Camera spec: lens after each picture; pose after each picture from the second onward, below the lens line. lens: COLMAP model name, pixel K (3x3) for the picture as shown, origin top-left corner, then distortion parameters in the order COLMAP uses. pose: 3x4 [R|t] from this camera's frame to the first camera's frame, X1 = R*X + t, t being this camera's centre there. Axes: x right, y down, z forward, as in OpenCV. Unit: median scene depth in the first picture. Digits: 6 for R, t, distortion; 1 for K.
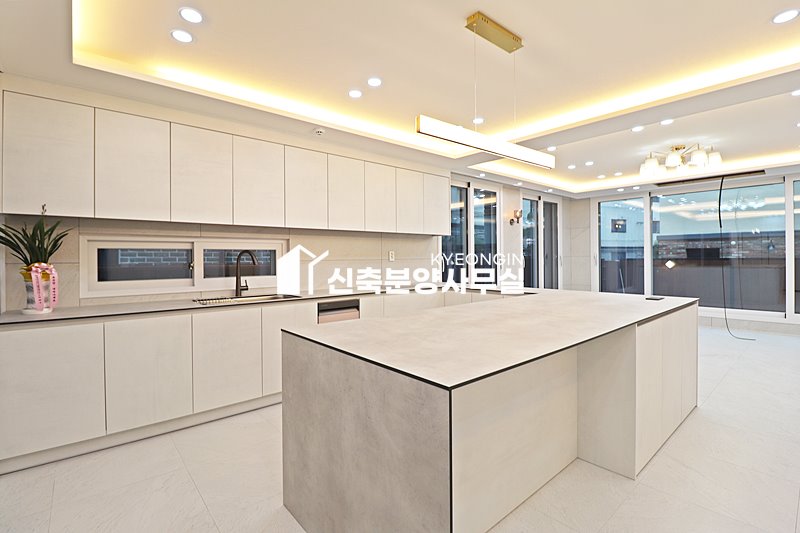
lens RADIAL K [[370.6, 0, 399.7], [0, 370.6, 259.2], [0, 0, 1]] dist [-0.002113, -0.010010]
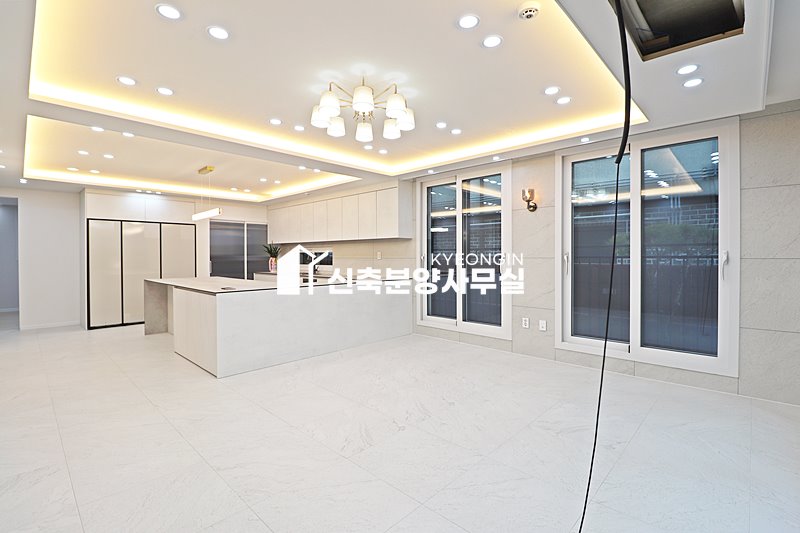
lens RADIAL K [[370.6, 0, 399.7], [0, 370.6, 259.2], [0, 0, 1]] dist [-0.002113, -0.010010]
pose [[0.098962, 0.016230, -0.994959, 1.081698], [-0.003524, 0.999866, 0.015960, -0.014296], [0.995085, 0.001927, 0.099006, 0.766510]]
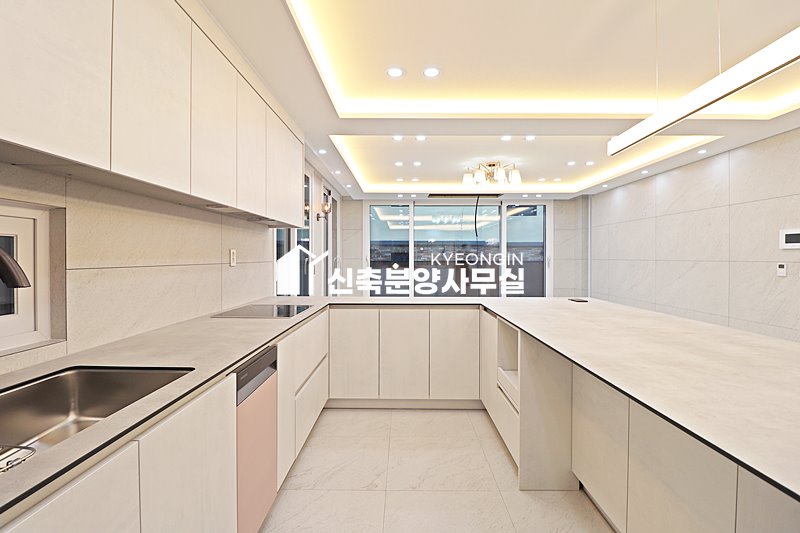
lens RADIAL K [[377.1, 0, 400.1], [0, 377.1, 260.2], [0, 0, 1]] dist [0.001996, -0.015487]
pose [[0.656494, 0.003240, 0.754324, -0.235566], [-0.001962, 0.999995, -0.002587, -0.002705], [-0.754328, 0.000218, 0.656497, 0.348086]]
